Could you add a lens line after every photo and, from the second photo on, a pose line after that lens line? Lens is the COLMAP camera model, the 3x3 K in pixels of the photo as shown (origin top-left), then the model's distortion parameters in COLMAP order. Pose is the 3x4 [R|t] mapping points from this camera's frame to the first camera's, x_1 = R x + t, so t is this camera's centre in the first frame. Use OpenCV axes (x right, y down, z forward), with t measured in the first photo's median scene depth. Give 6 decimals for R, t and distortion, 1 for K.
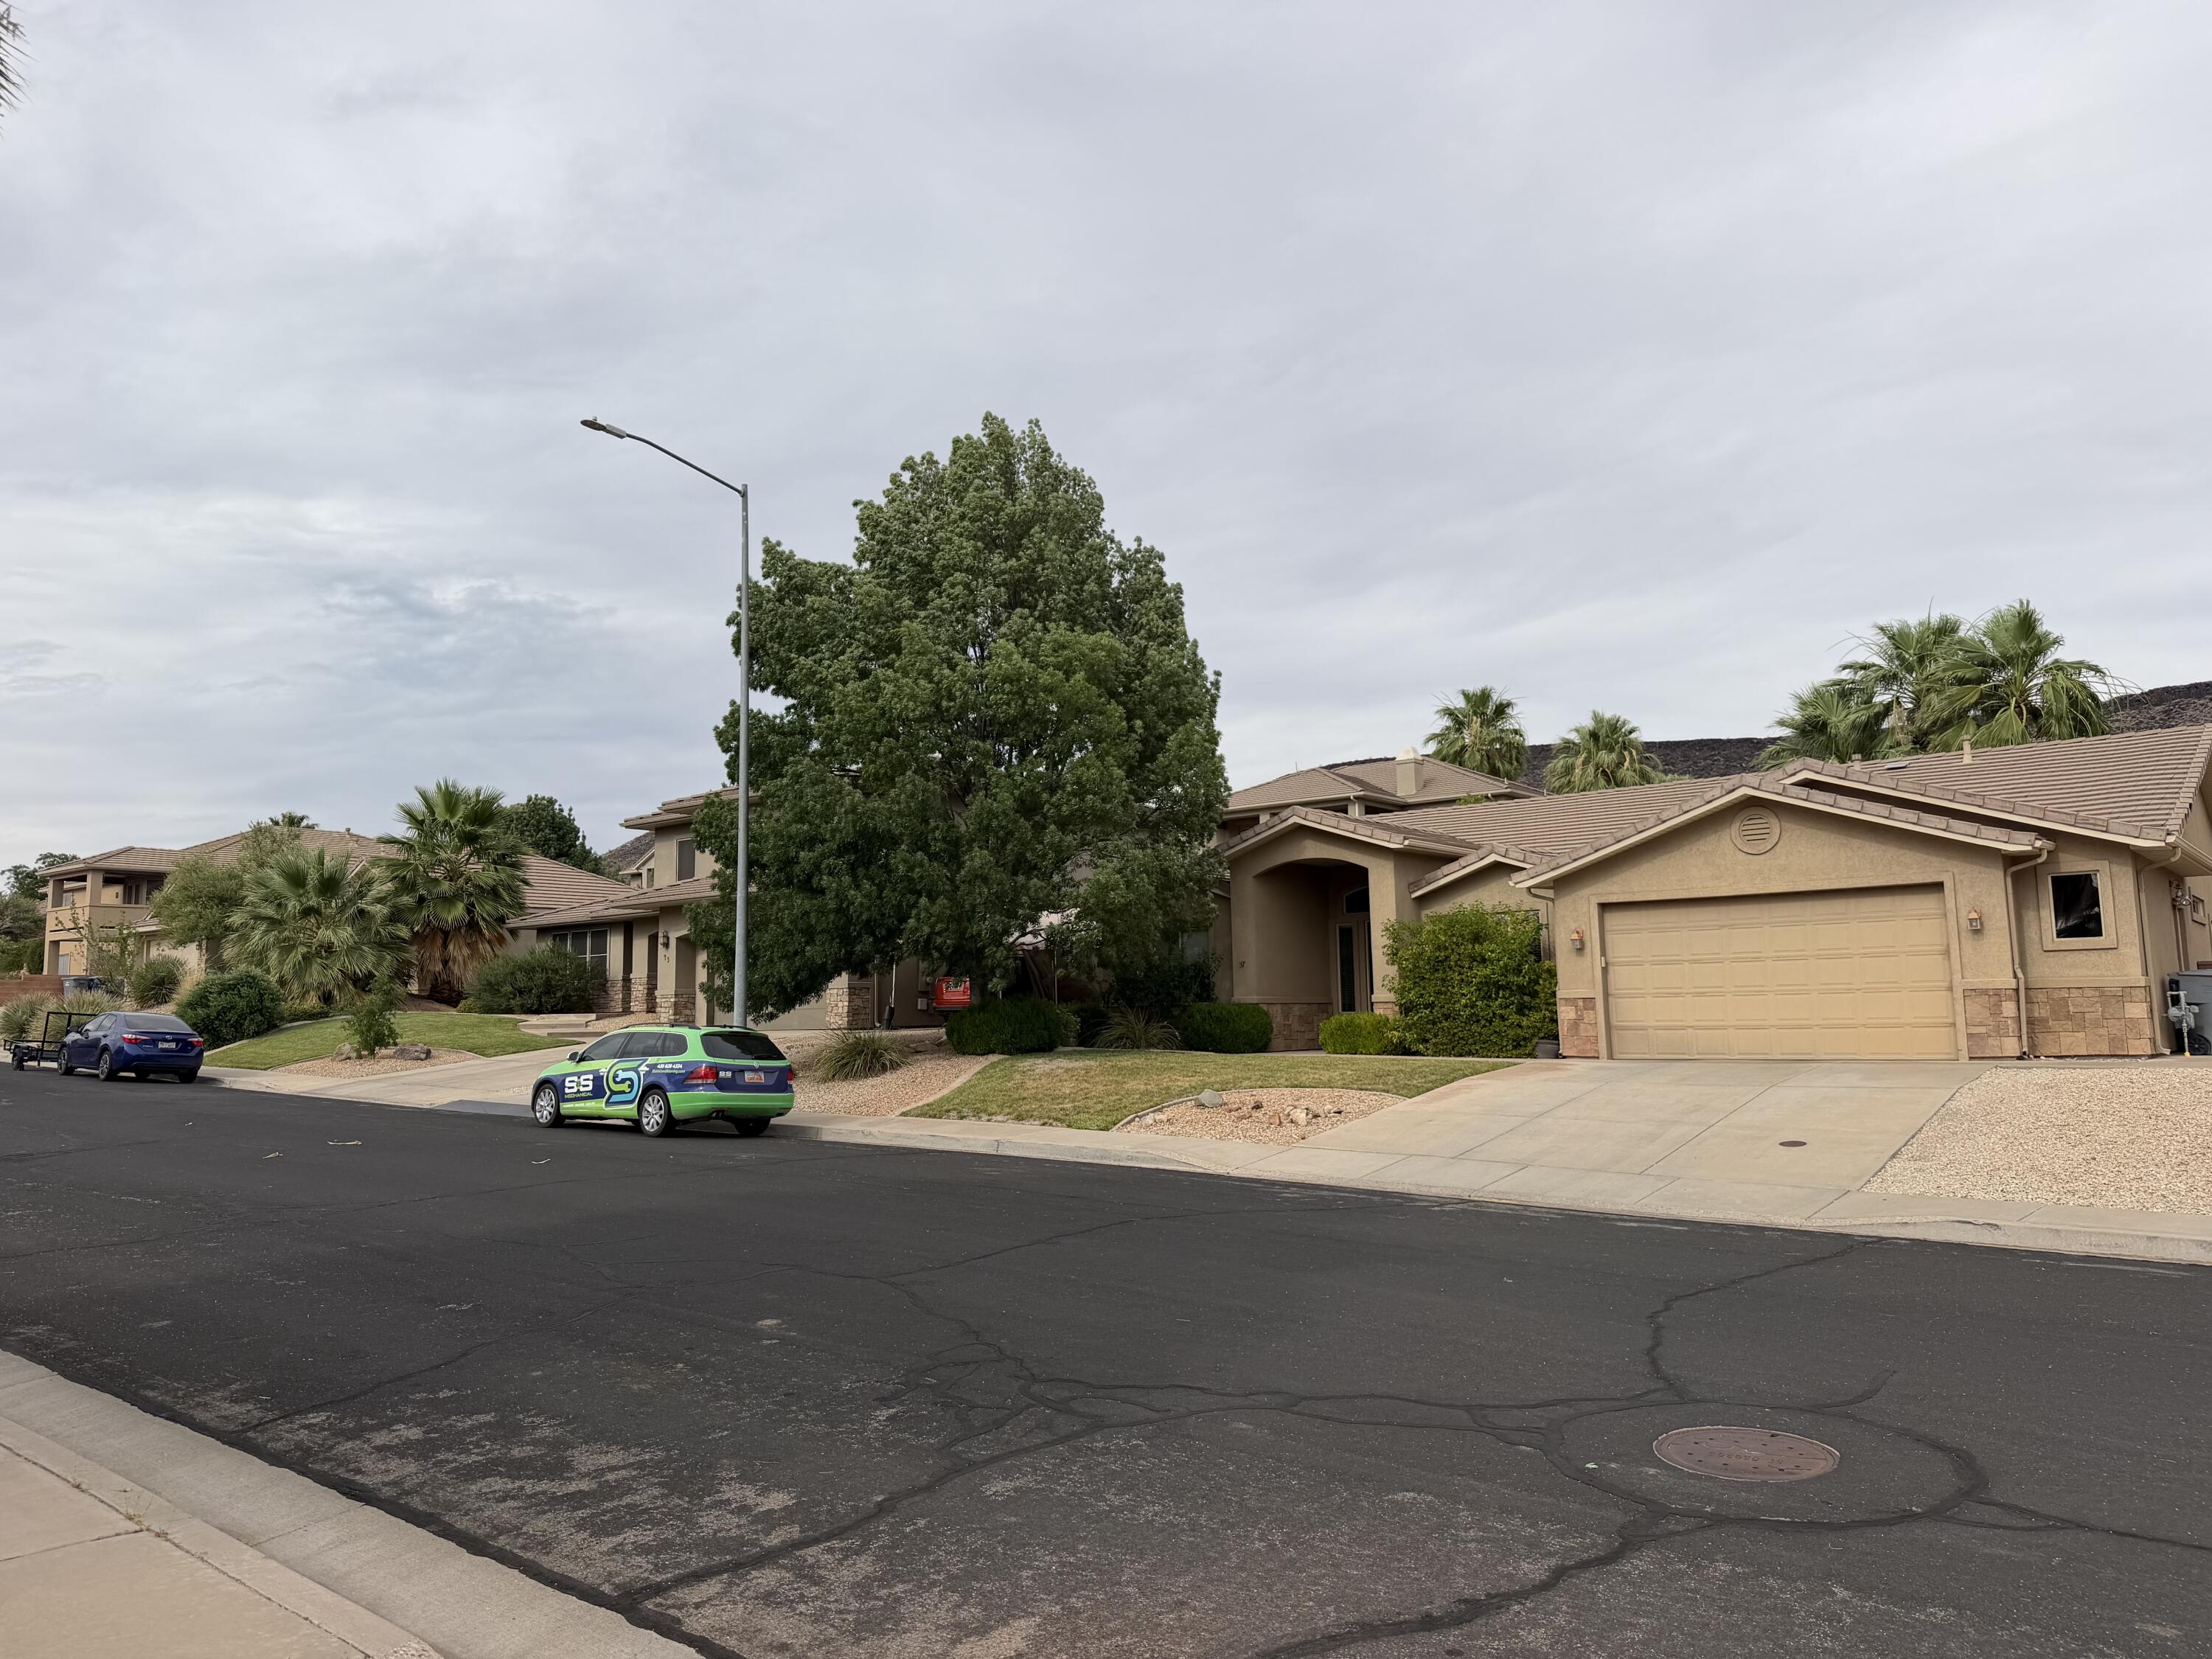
lens RADIAL K [[1560.8, 0, 1108.3], [0, 1560.8, 831.8], [0, 0, 1]] dist [-0.032093, -0.009922]
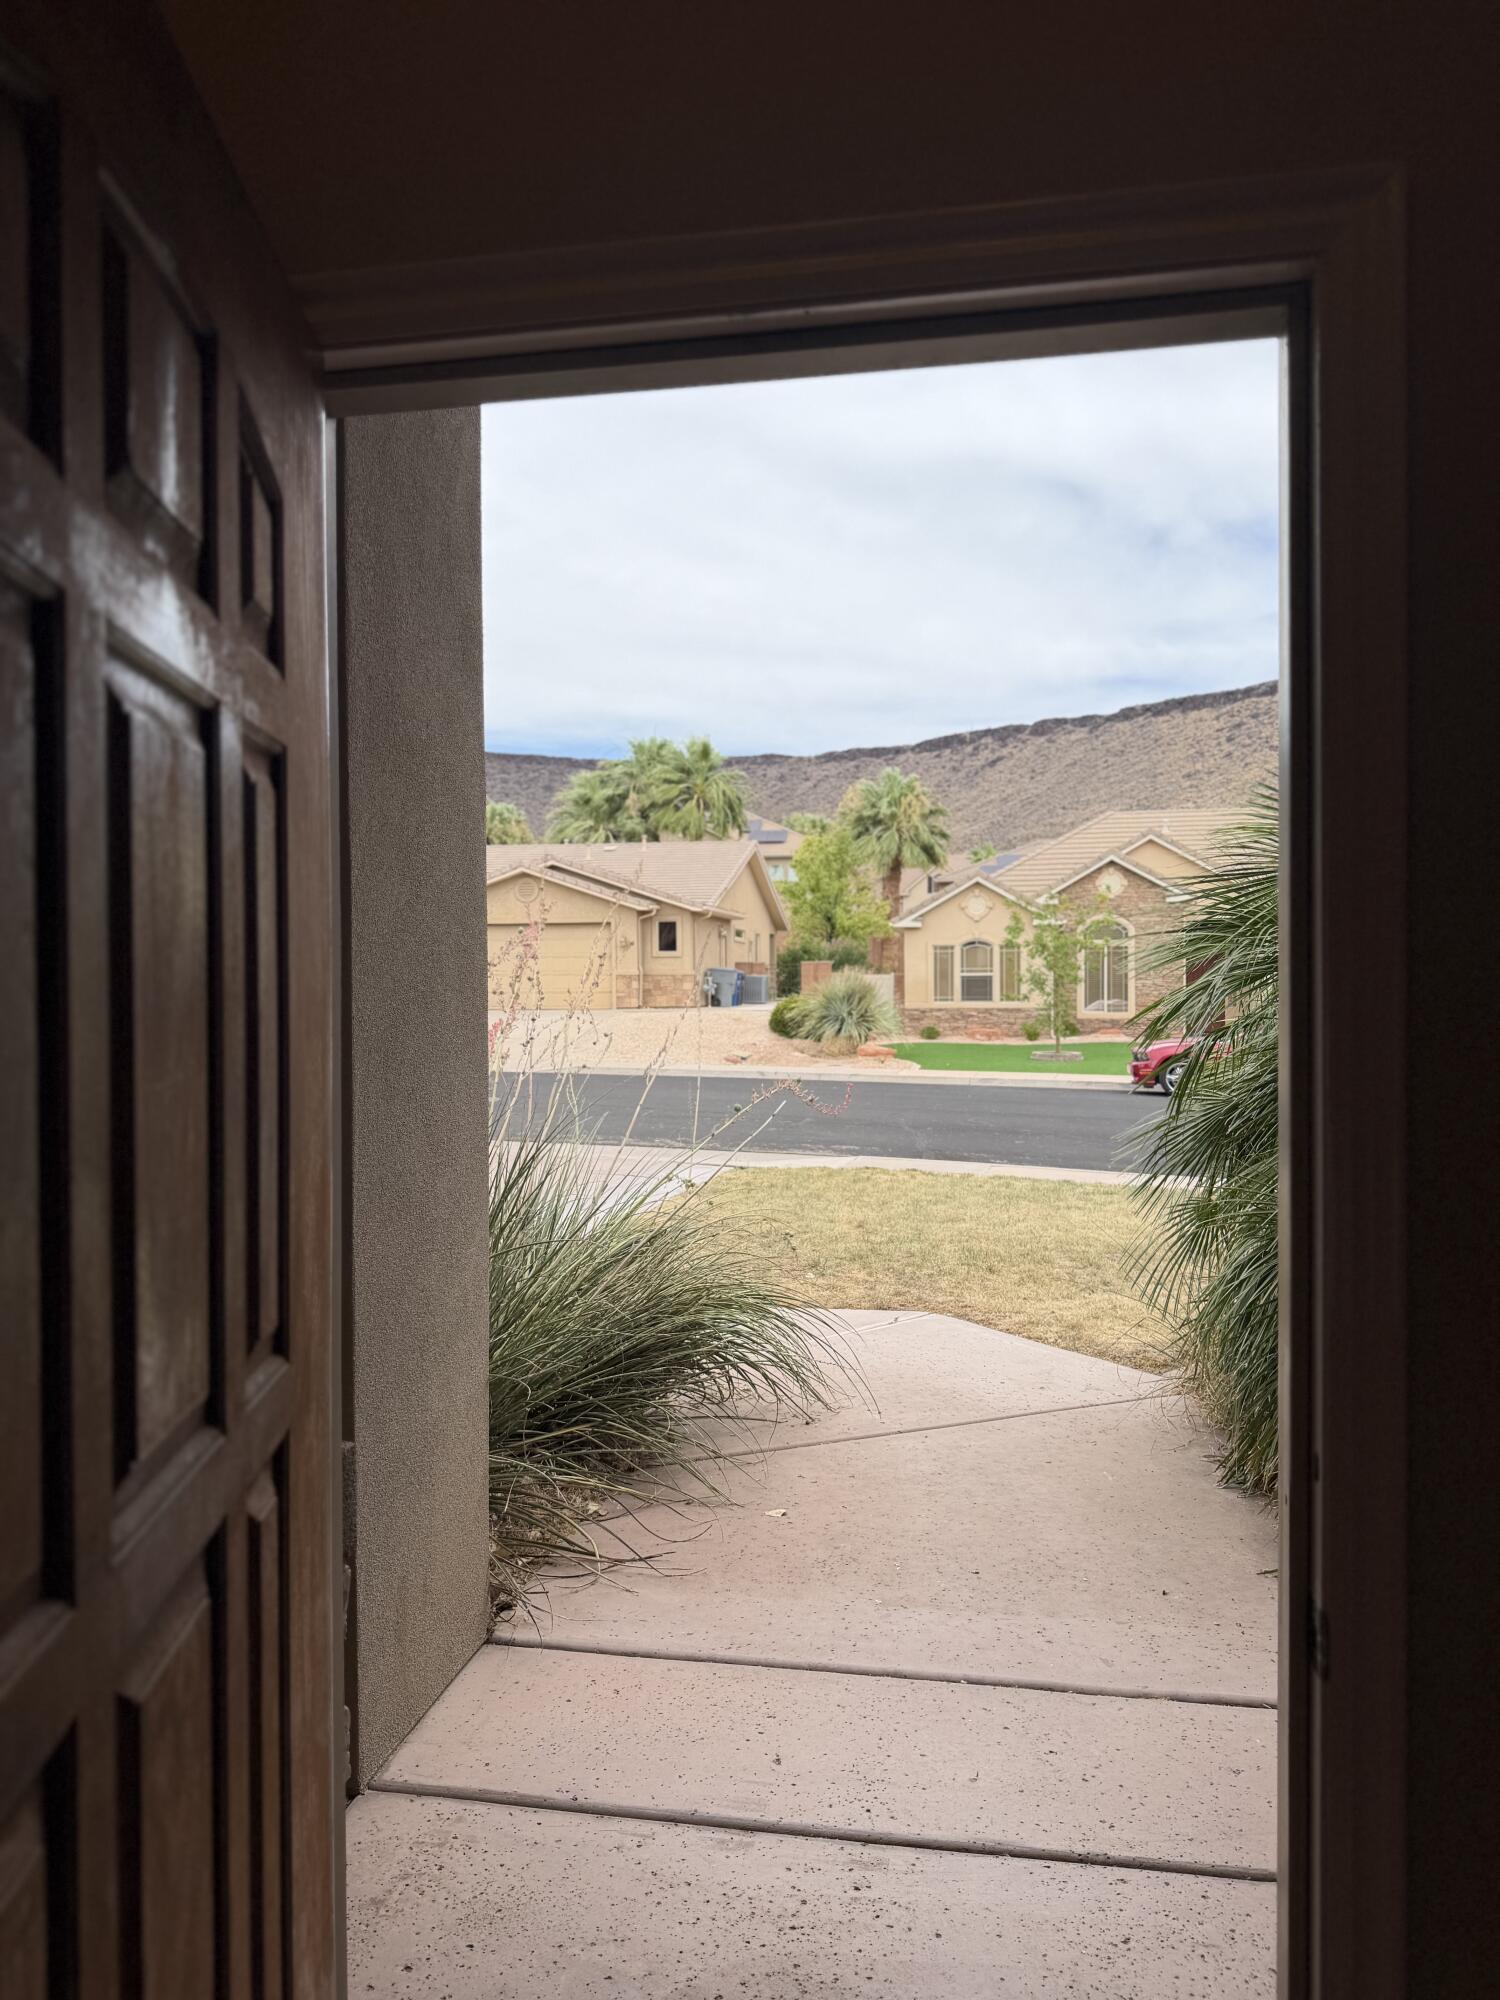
lens RADIAL K [[1411.2, 0, 751.5], [0, 1411.2, 1002.2], [0, 0, 1]] dist [-0.032093, -0.009922]
pose [[0.866746, -0.000386, 0.498750, -0.230245], [-0.065964, 0.991126, 0.115401, -0.091635], [-0.494369, -0.132923, 0.859029, -0.717000]]
